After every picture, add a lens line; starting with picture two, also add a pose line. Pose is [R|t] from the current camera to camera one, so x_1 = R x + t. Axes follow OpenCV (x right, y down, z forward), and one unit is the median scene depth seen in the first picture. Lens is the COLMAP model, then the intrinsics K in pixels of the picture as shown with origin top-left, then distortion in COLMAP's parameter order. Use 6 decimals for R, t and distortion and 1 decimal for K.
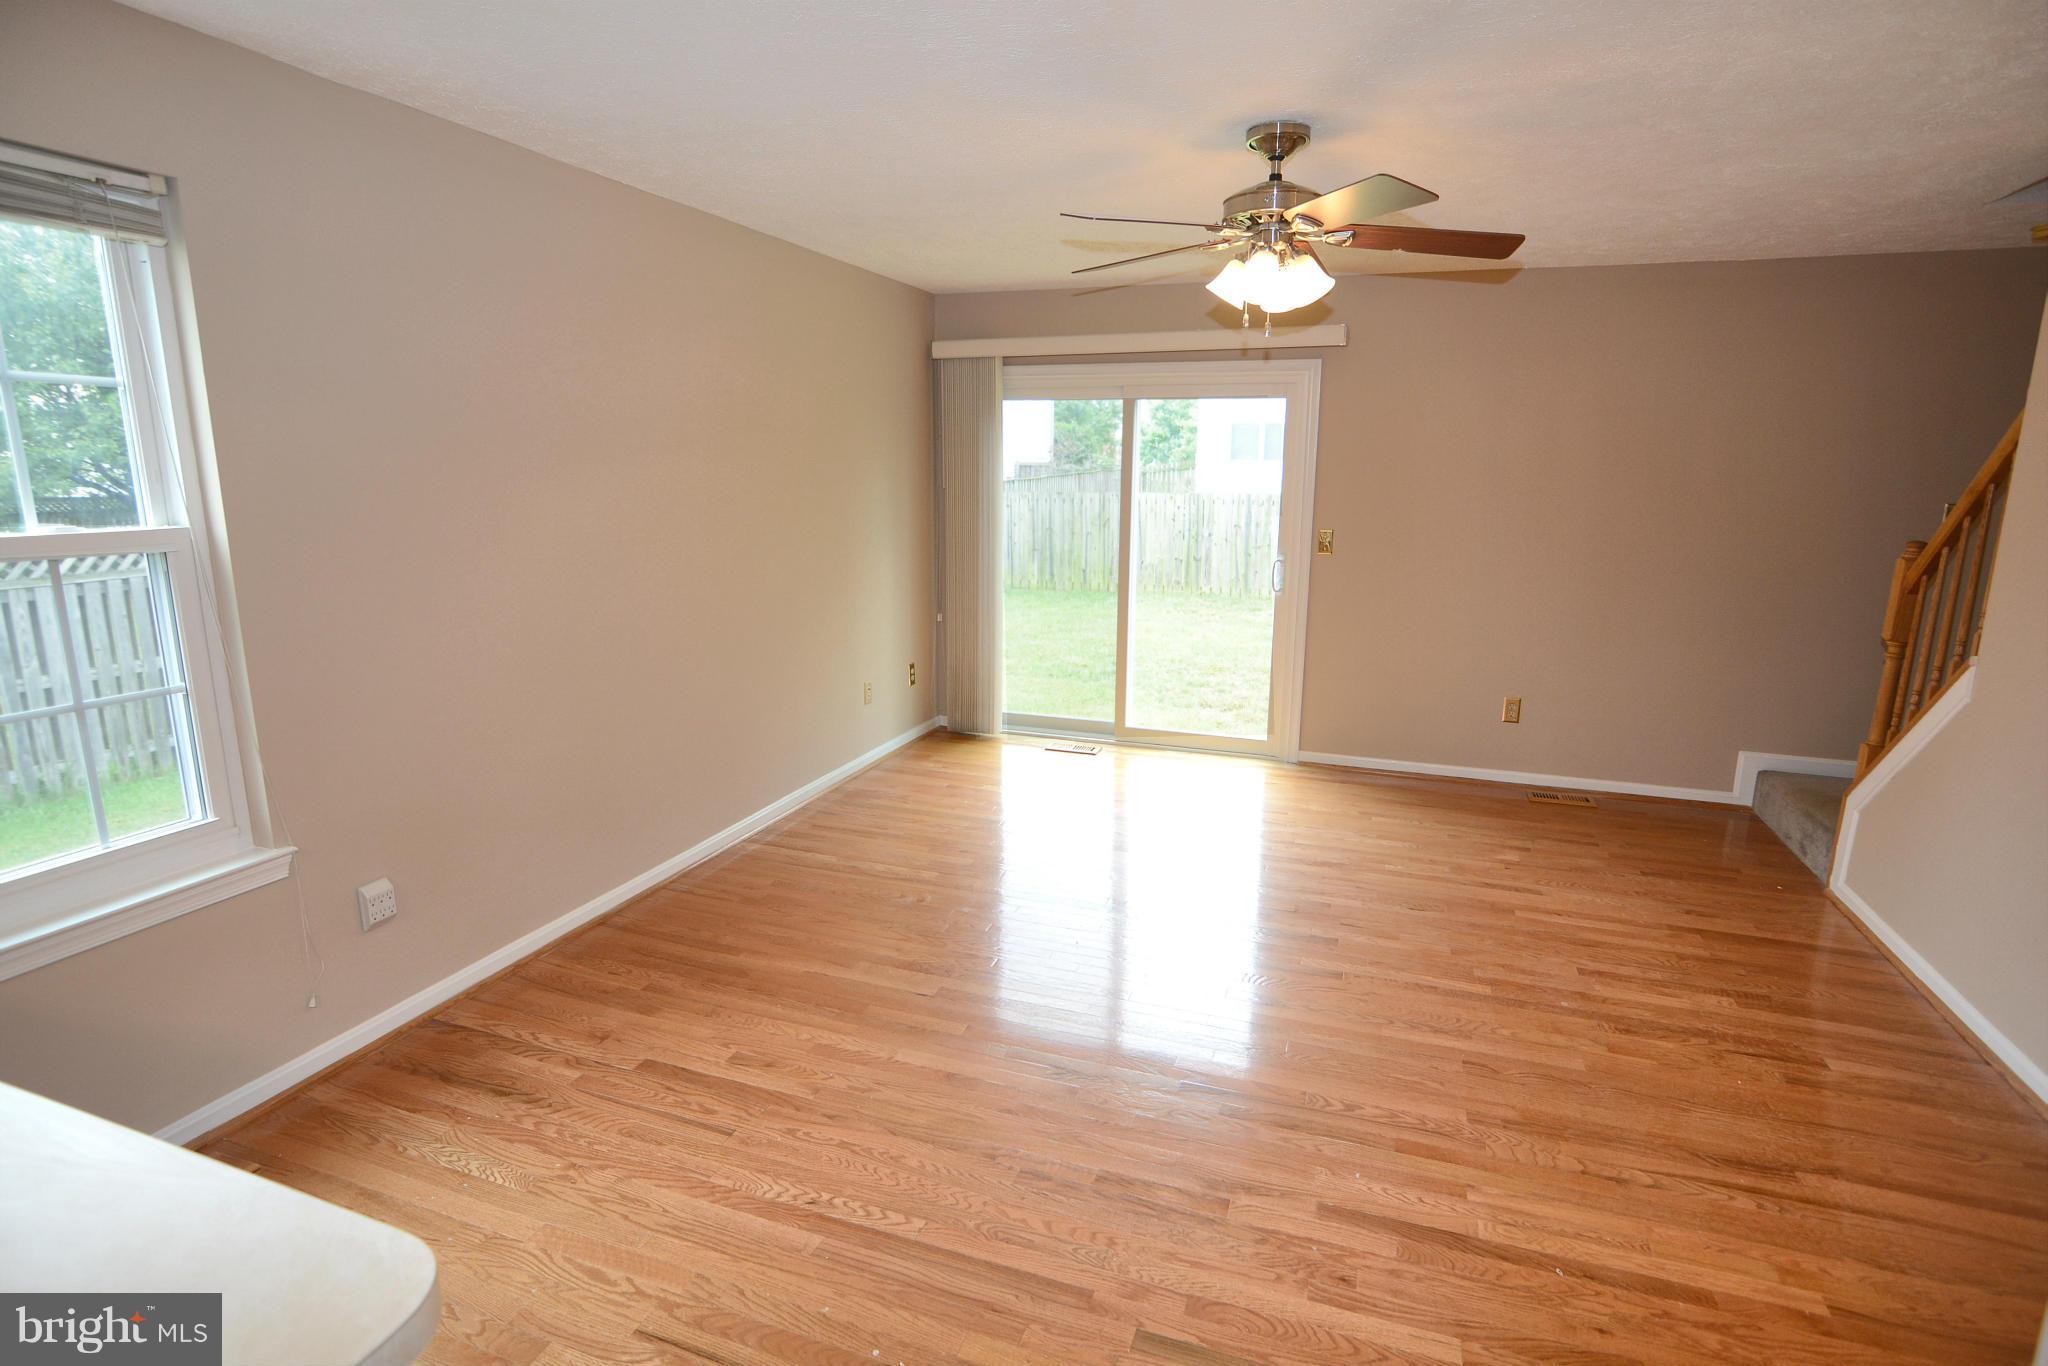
lens RADIAL K [[1031.2, 0, 1024.0], [0, 1031.2, 683.0], [0, 0, 1]] dist [-0.024702, 0.001907]
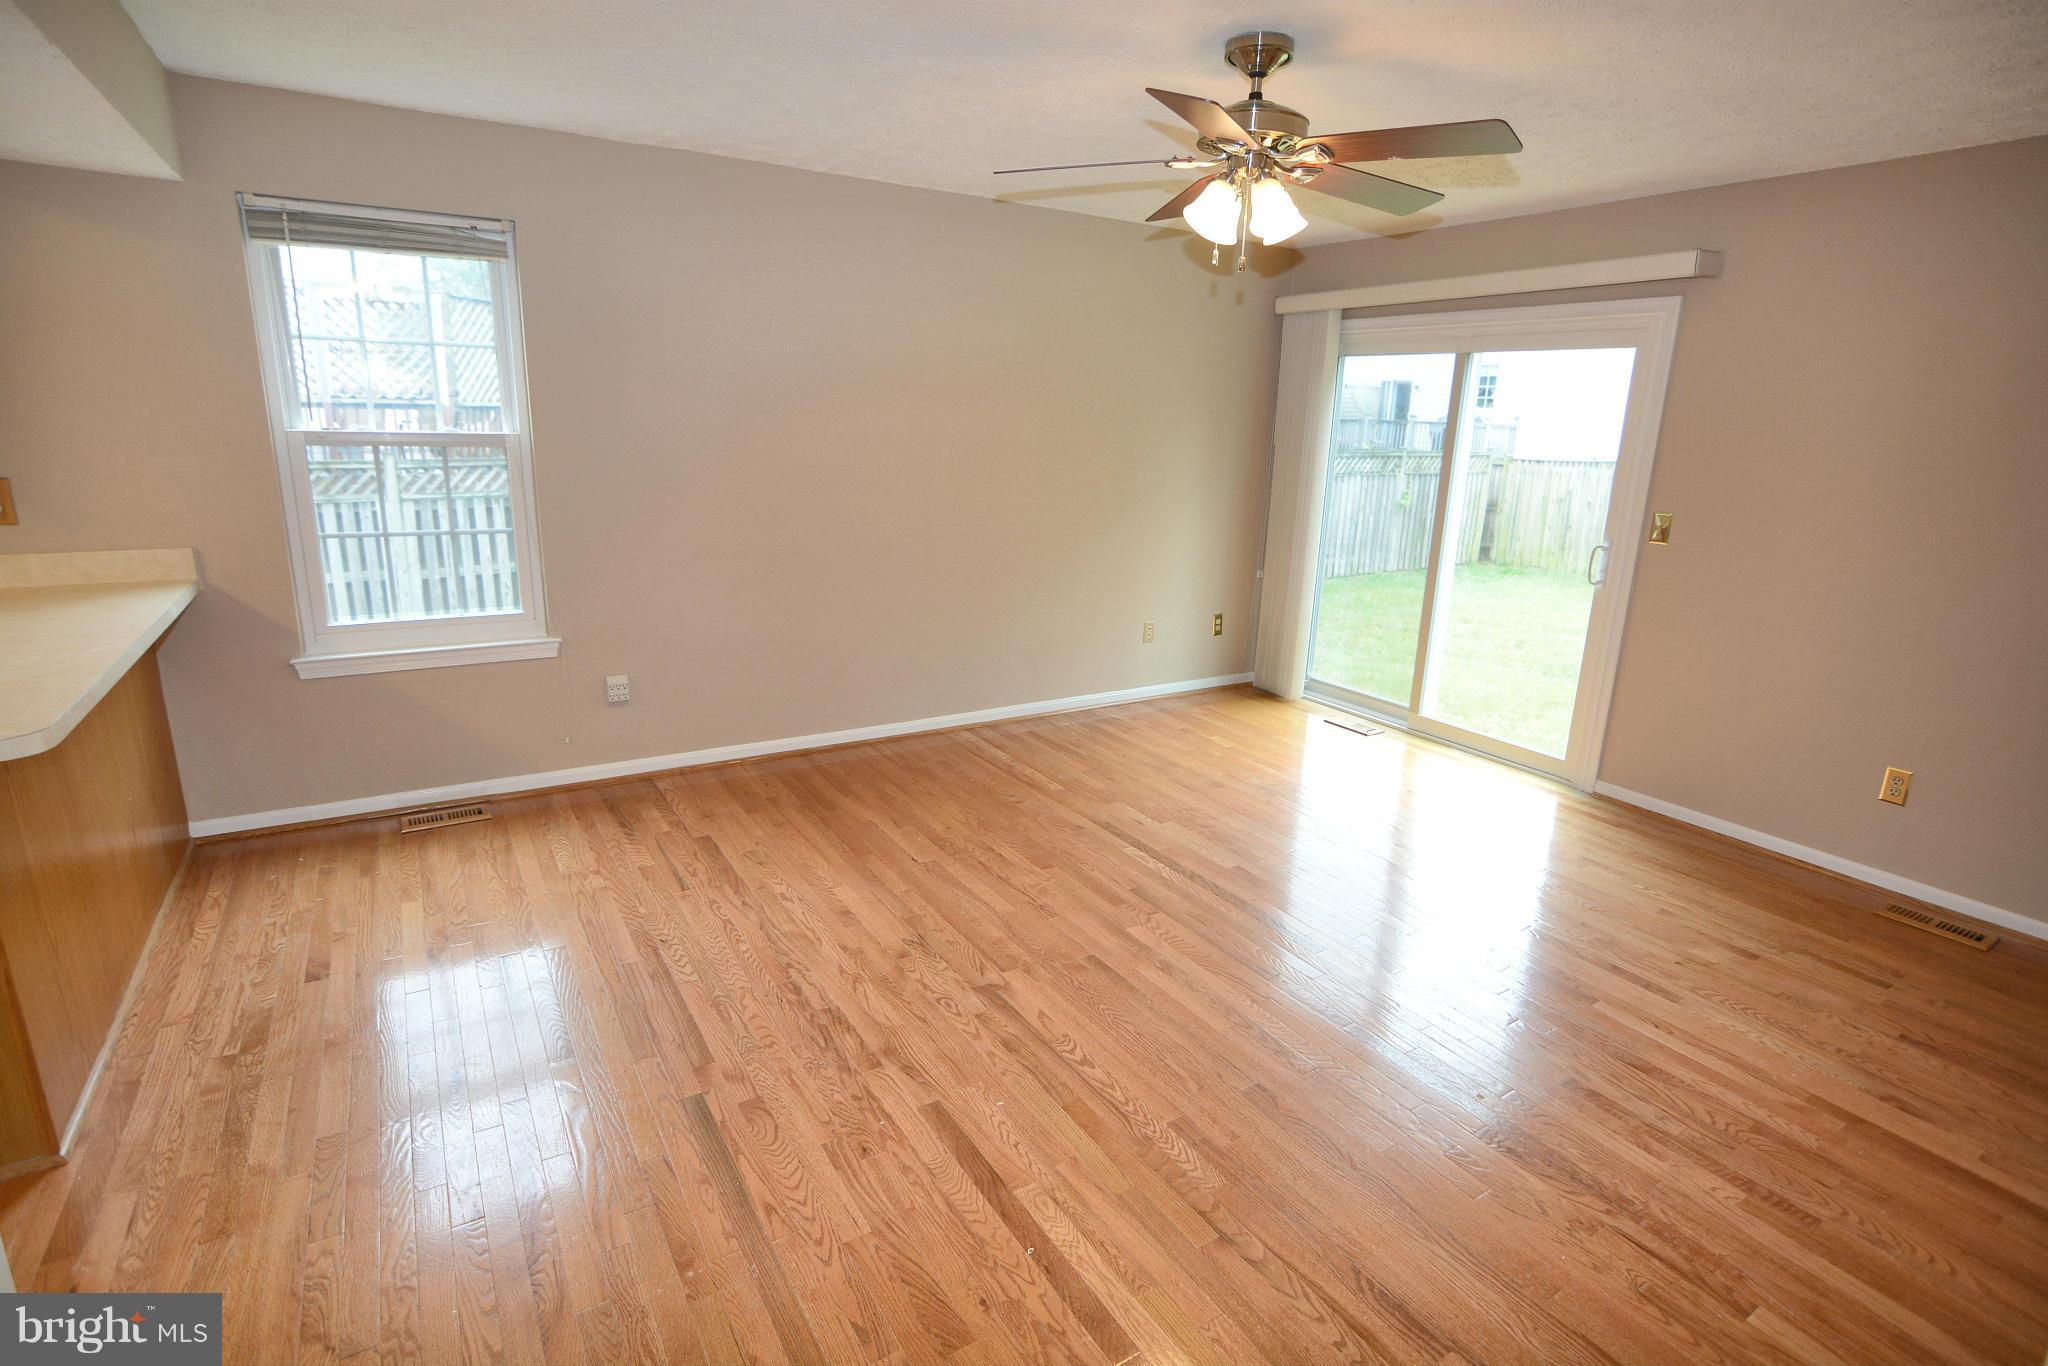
lens RADIAL K [[999.6, 0, 1030.5], [0, 999.6, 682.2], [0, 0, 1]] dist [-0.029656, 0.008956]
pose [[0.783562, 0.175217, -0.596096, 0.561135], [-0.154663, 0.984217, 0.085998, -0.014088], [0.601756, 0.024809, 0.798295, 0.139970]]
